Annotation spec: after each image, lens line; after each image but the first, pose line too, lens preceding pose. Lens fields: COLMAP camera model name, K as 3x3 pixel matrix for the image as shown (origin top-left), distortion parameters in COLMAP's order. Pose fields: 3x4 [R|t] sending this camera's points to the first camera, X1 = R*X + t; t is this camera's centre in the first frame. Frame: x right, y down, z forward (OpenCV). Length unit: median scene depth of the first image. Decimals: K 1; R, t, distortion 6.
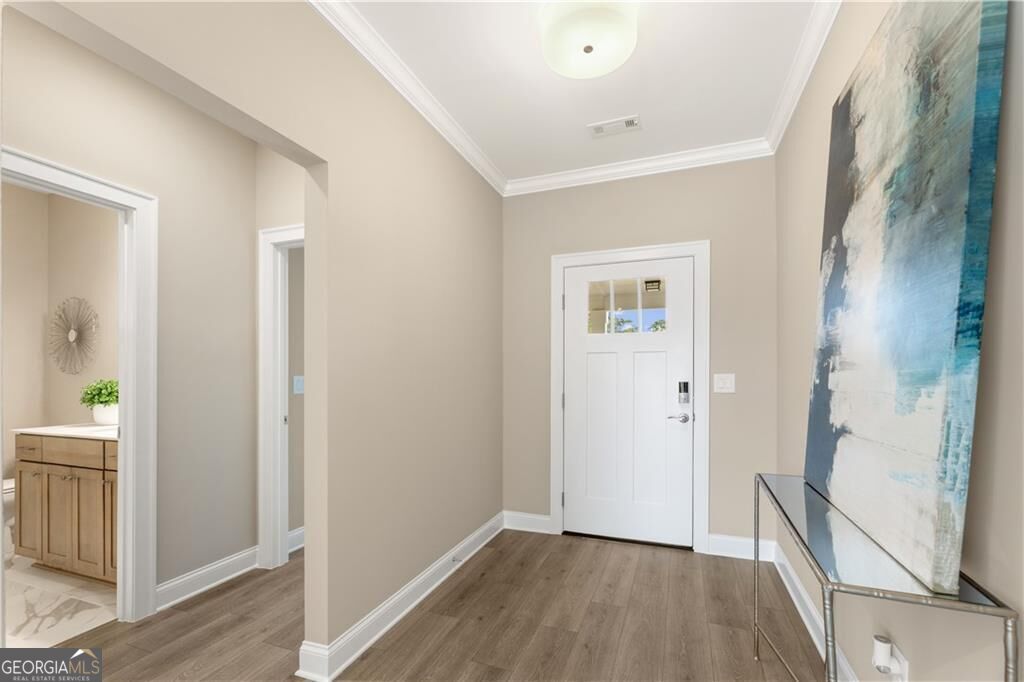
lens RADIAL K [[413.9, 0, 513.2], [0, 413.9, 375.9], [0, 0, 1]] dist [-0.011680, 0.000132]
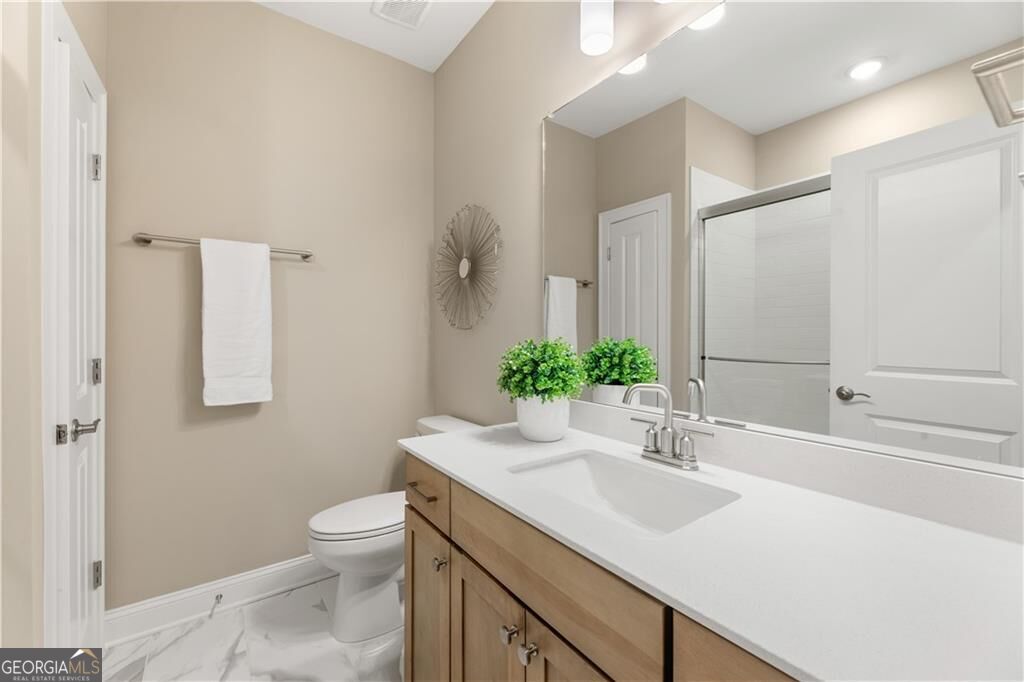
lens RADIAL K [[413.9, 0, 513.3], [0, 413.9, 336.1], [0, 0, 1]] dist [-0.011680, 0.000132]
pose [[0.813883, 0.007865, -0.580975, -0.759297], [-0.000778, 0.999922, 0.012447, -0.001046], [0.581028, -0.009678, 0.813826, 0.614166]]
